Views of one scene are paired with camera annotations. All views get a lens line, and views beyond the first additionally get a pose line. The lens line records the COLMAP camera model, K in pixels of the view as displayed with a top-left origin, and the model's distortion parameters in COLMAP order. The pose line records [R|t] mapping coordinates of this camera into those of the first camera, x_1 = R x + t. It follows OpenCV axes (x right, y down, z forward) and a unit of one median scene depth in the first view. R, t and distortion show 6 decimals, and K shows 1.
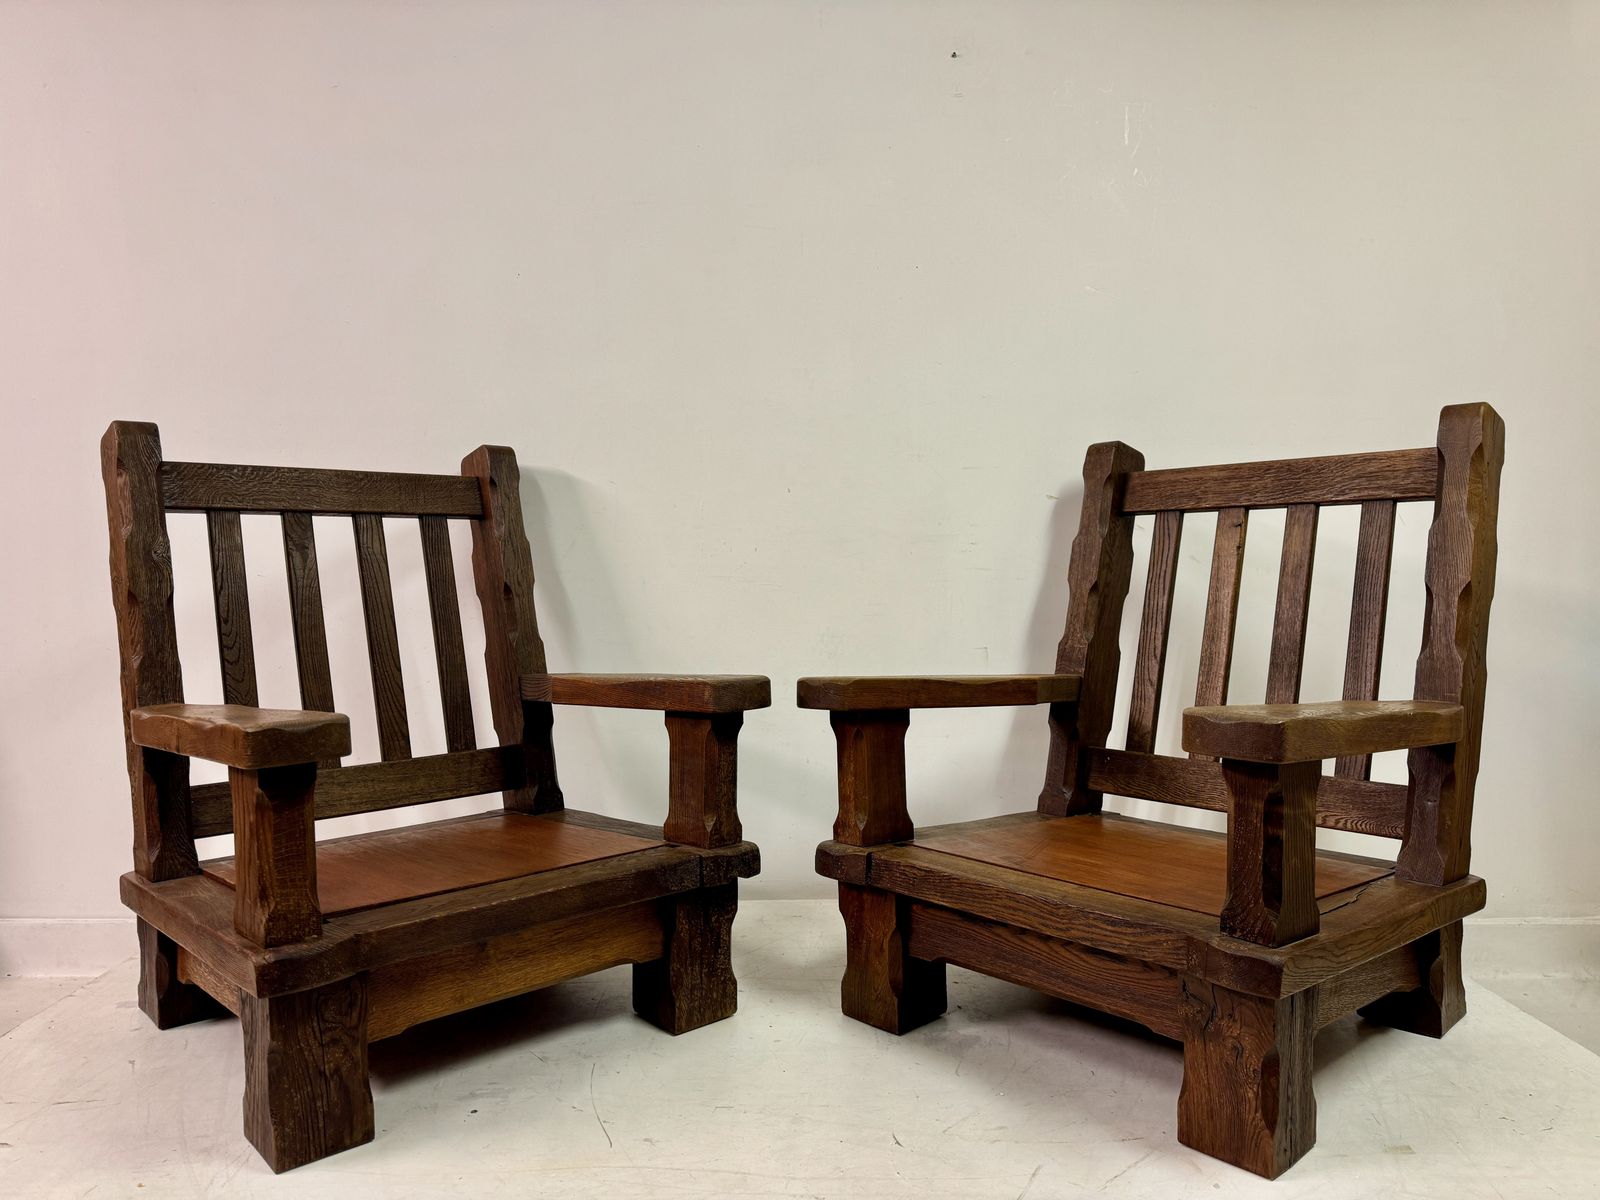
lens RADIAL K [[1173.9, 0, 798.9], [0, 1173.9, 595.4], [0, 0, 1]] dist [0.036361, -0.028685]
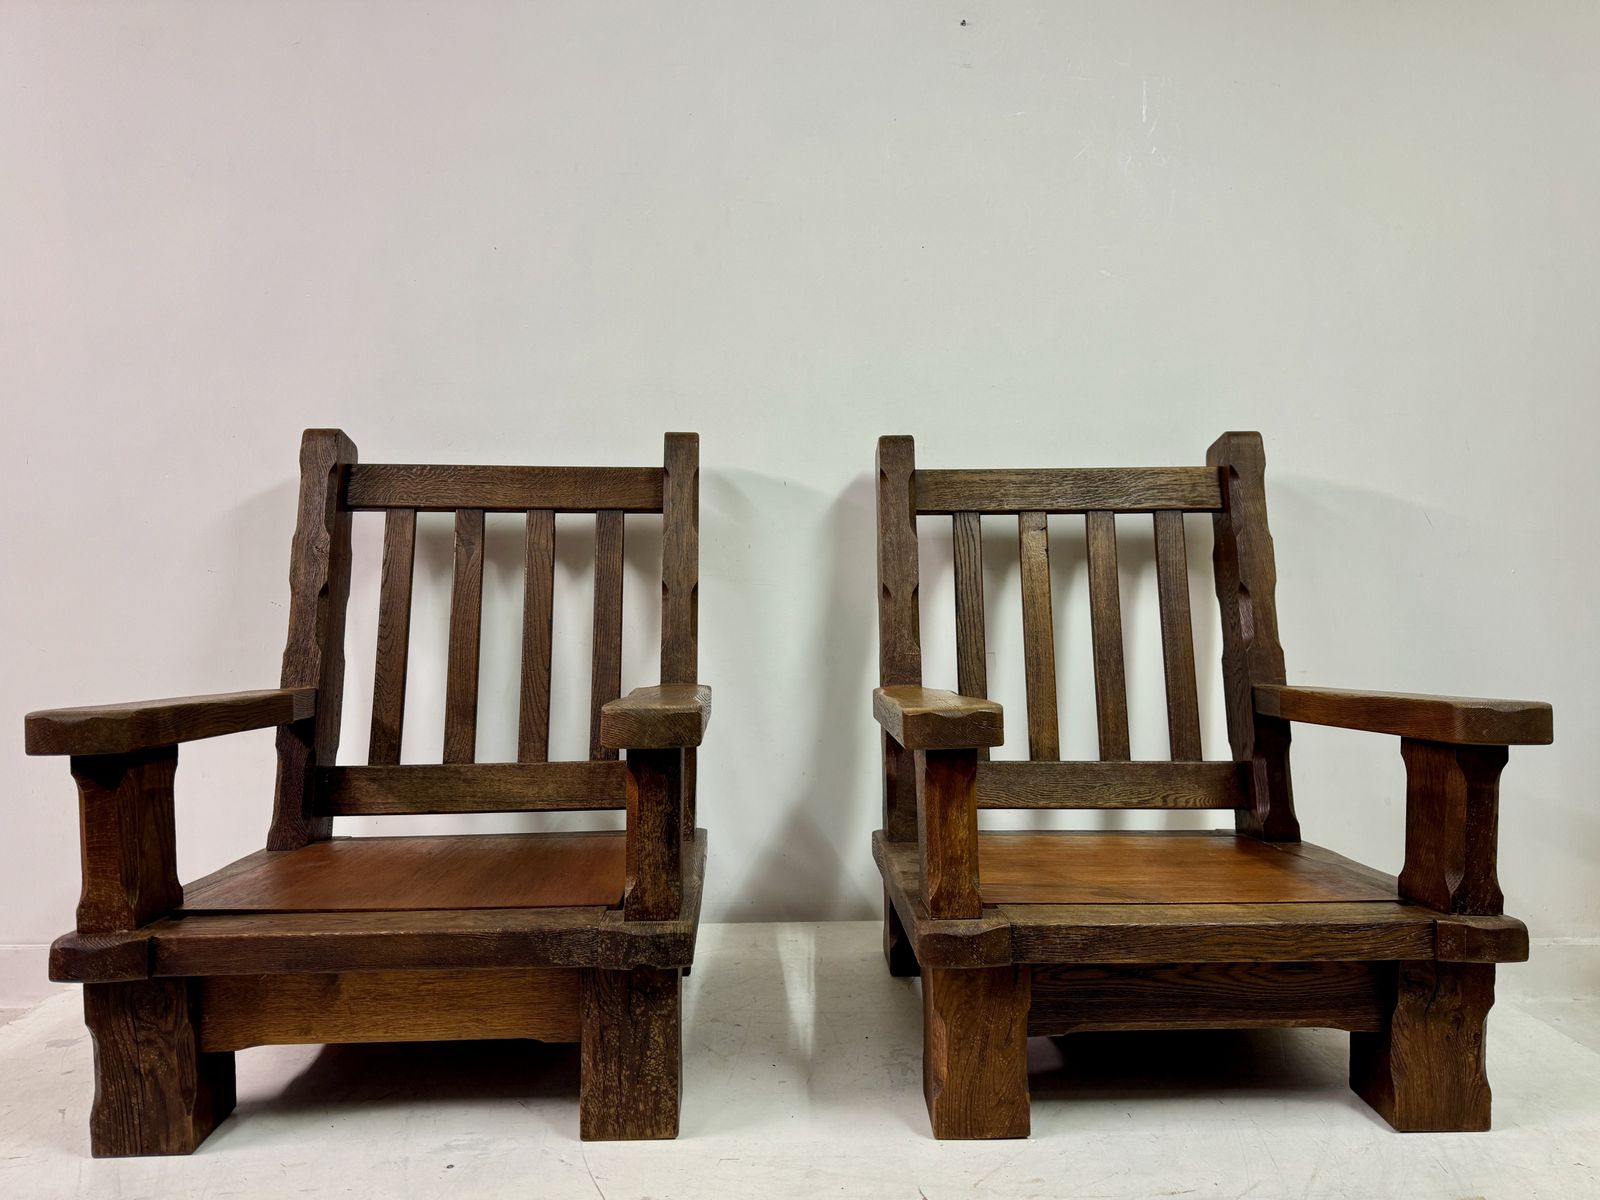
lens RADIAL K [[1173.9, 0, 787.8], [0, 1173.9, 589.0], [0, 0, 1]] dist [0.036361, -0.028685]
pose [[0.780674, 0.026587, -0.624373, 0.491001], [-0.030022, 0.999537, 0.005026, -0.016477], [0.624217, 0.014821, 0.781111, 0.432410]]
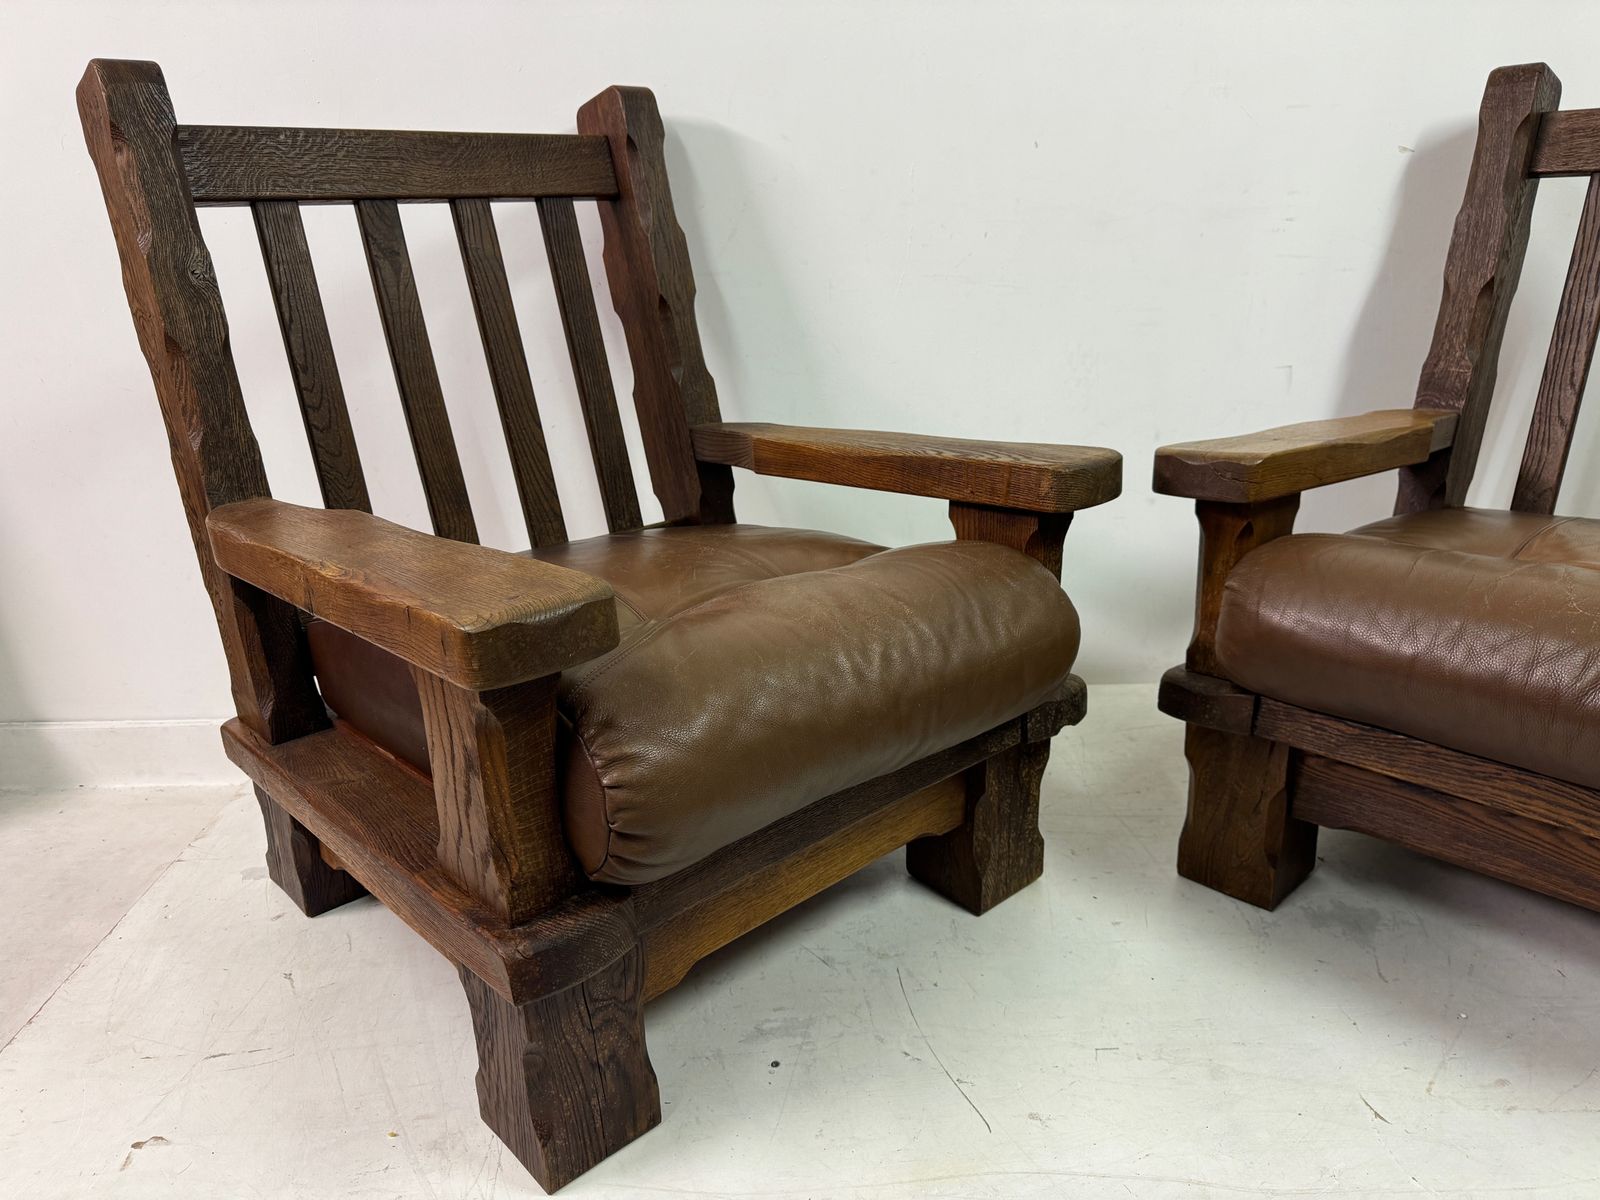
lens RADIAL K [[1173.9, 0, 794.3], [0, 1173.9, 599.7], [0, 0, 1]] dist [0.036361, -0.028685]
pose [[0.999787, -0.019836, 0.005701, -0.219225], [0.017342, 0.957142, 0.289100, -0.048657], [-0.011191, -0.288939, 0.957282, 0.314047]]
